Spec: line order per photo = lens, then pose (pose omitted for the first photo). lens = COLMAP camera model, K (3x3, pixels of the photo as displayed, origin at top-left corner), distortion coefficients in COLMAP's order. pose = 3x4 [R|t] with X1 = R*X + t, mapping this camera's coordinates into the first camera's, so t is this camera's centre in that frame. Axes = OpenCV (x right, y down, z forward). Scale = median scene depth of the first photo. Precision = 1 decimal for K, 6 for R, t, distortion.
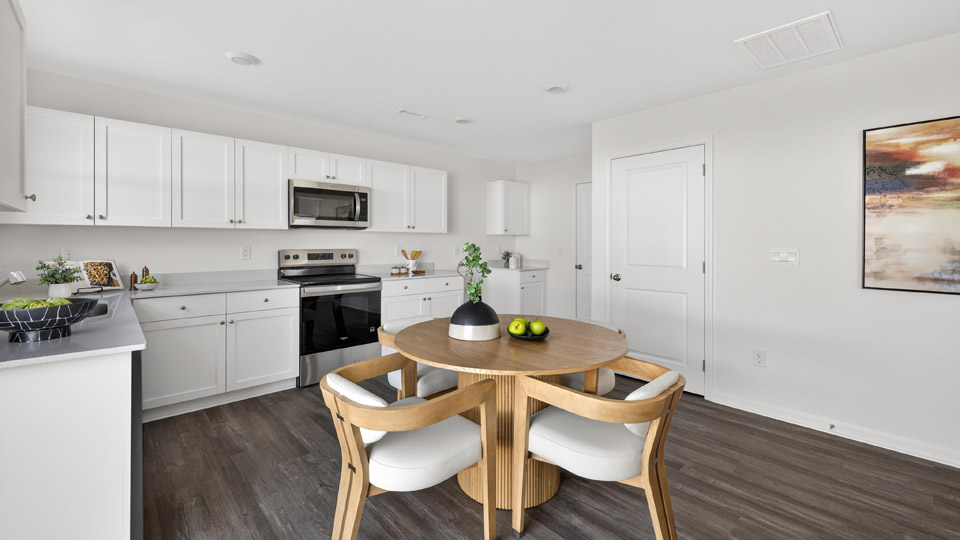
lens RADIAL K [[402.4, 0, 481.1], [0, 402.4, 238.9], [0, 0, 1]] dist [0.008199, -0.000863]
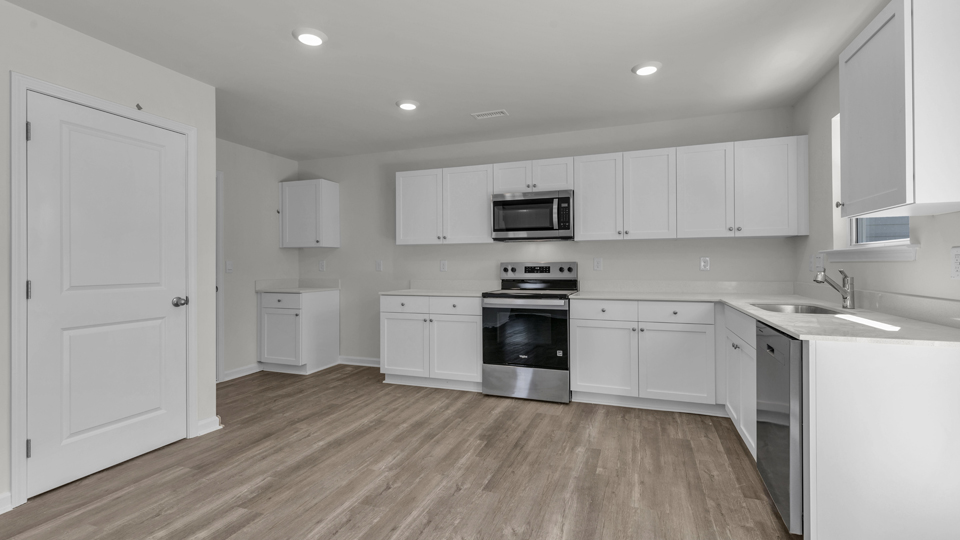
lens RADIAL K [[433.4, 0, 480.1], [0, 433.4, 270.4], [0, 0, 1]] dist [0.008986, 0.000685]
pose [[0.459386, 0.020421, -0.888002, 0.486113], [0.024507, 0.999064, 0.035653, 0.005789], [0.887899, -0.038141, 0.458455, 0.428919]]
